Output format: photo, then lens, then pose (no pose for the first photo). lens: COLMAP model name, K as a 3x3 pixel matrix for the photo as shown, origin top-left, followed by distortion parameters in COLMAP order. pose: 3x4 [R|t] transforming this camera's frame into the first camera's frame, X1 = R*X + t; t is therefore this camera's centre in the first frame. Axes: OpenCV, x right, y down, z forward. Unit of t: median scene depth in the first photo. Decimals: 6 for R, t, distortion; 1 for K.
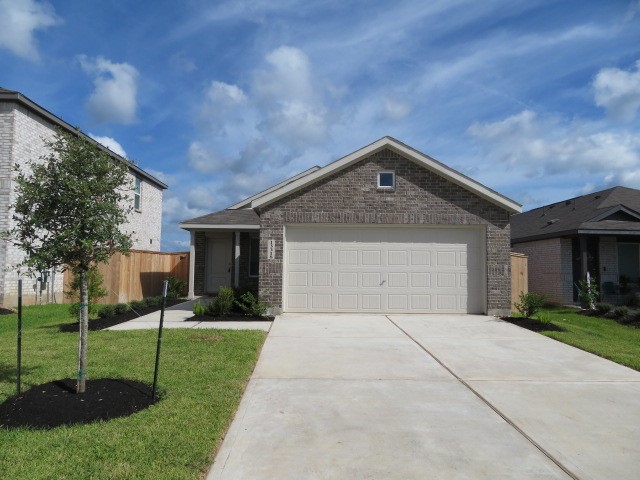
lens RADIAL K [[468.5, 0, 320.0], [0, 468.5, 240.0], [0, 0, 1]] dist [-0.004189, 0.001900]
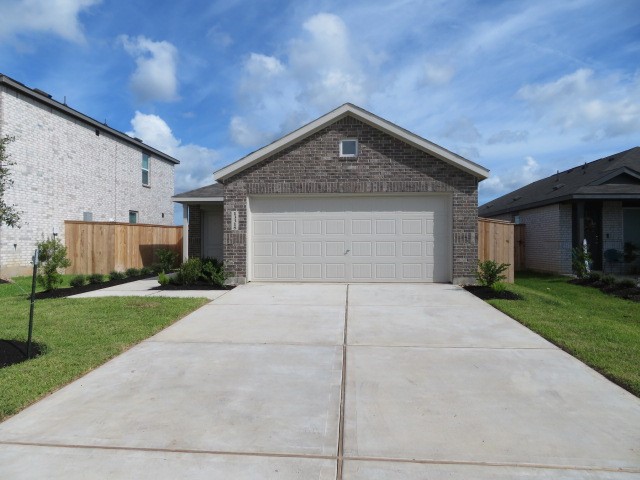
lens RADIAL K [[468.5, 0, 320.0], [0, 468.5, 240.0], [0, 0, 1]] dist [-0.004189, 0.001900]
pose [[0.994871, -0.012213, -0.100416, 0.177813], [0.018128, 0.998140, 0.058205, 0.006492], [0.099519, -0.059727, 0.993242, 0.002570]]
